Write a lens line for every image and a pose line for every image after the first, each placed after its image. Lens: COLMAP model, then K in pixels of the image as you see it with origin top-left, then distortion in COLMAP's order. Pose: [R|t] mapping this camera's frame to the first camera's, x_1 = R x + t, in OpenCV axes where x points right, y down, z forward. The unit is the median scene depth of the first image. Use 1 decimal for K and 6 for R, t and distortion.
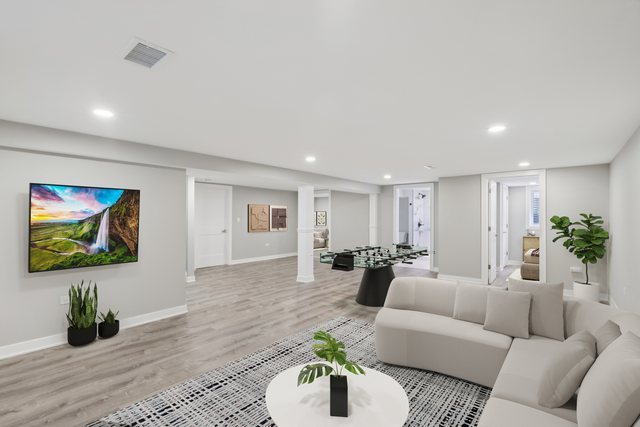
lens RADIAL K [[300.5, 0, 318.6], [0, 300.5, 209.1], [0, 0, 1]] dist [-0.002239, 0.000315]
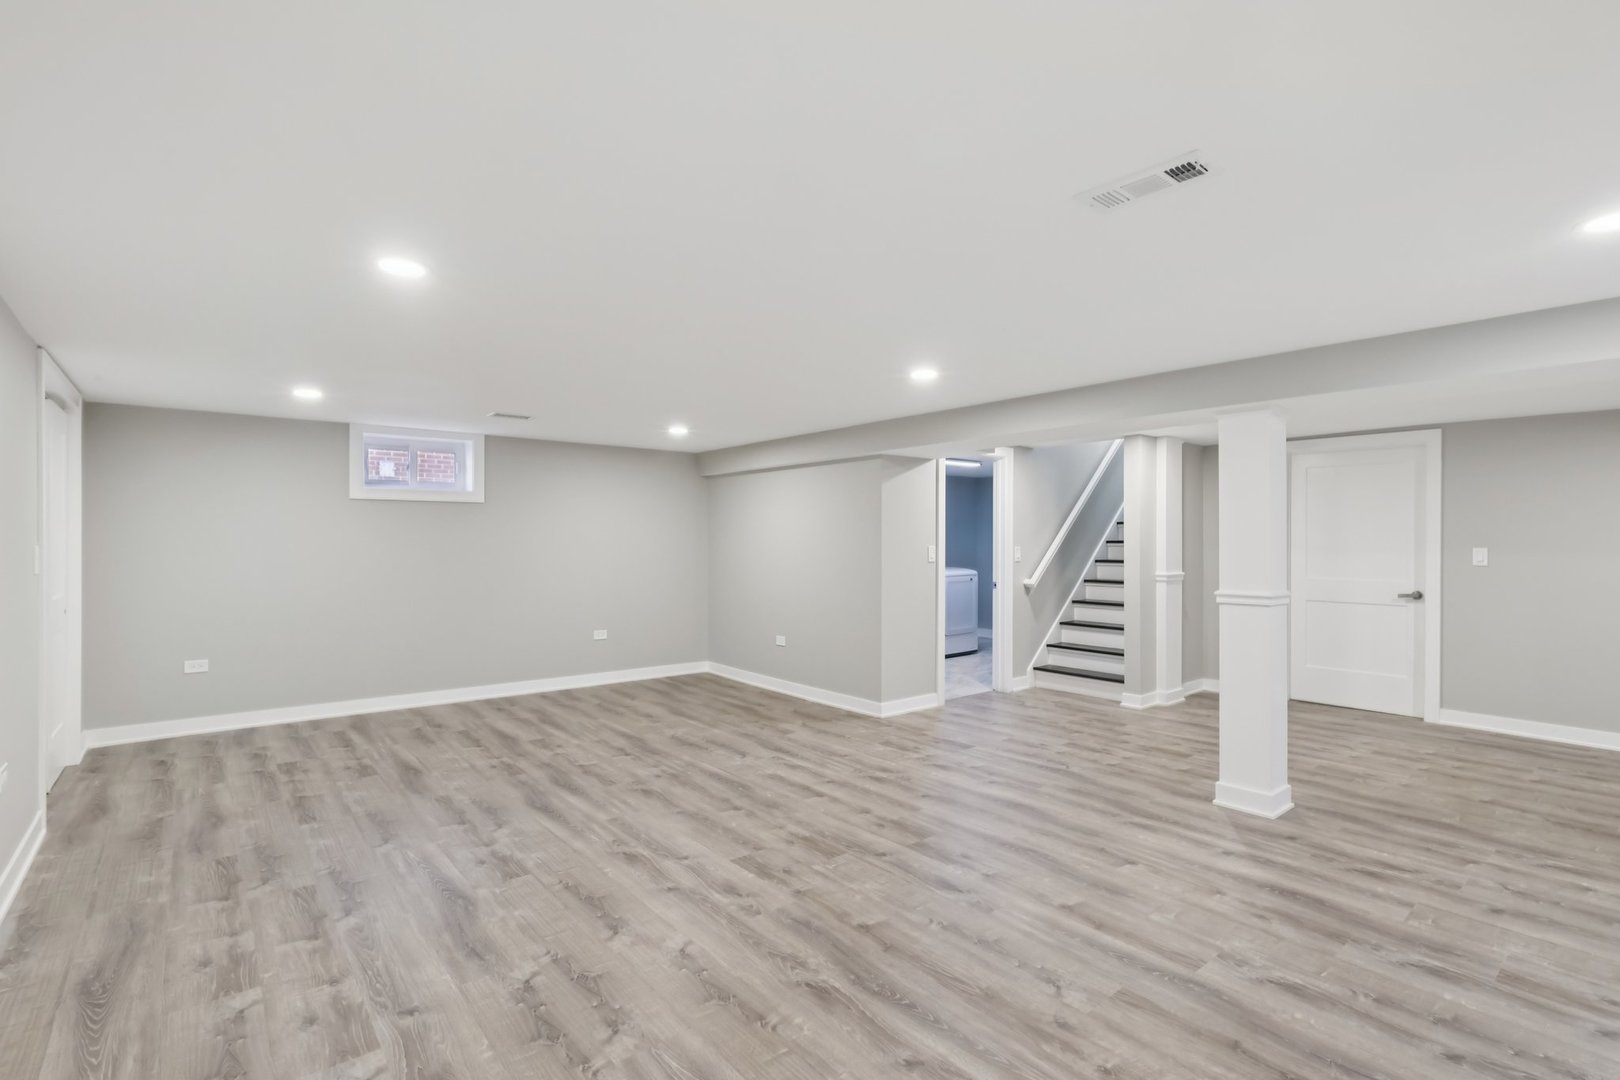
lens RADIAL K [[760.6, 0, 806.5], [0, 760.6, 528.8], [0, 0, 1]] dist [-0.002239, 0.000315]
pose [[-0.184823, -0.015345, -0.982652, 0.918256], [0.019675, 0.999620, -0.019311, 0.026039], [0.982575, -0.022903, -0.184451, 1.098386]]
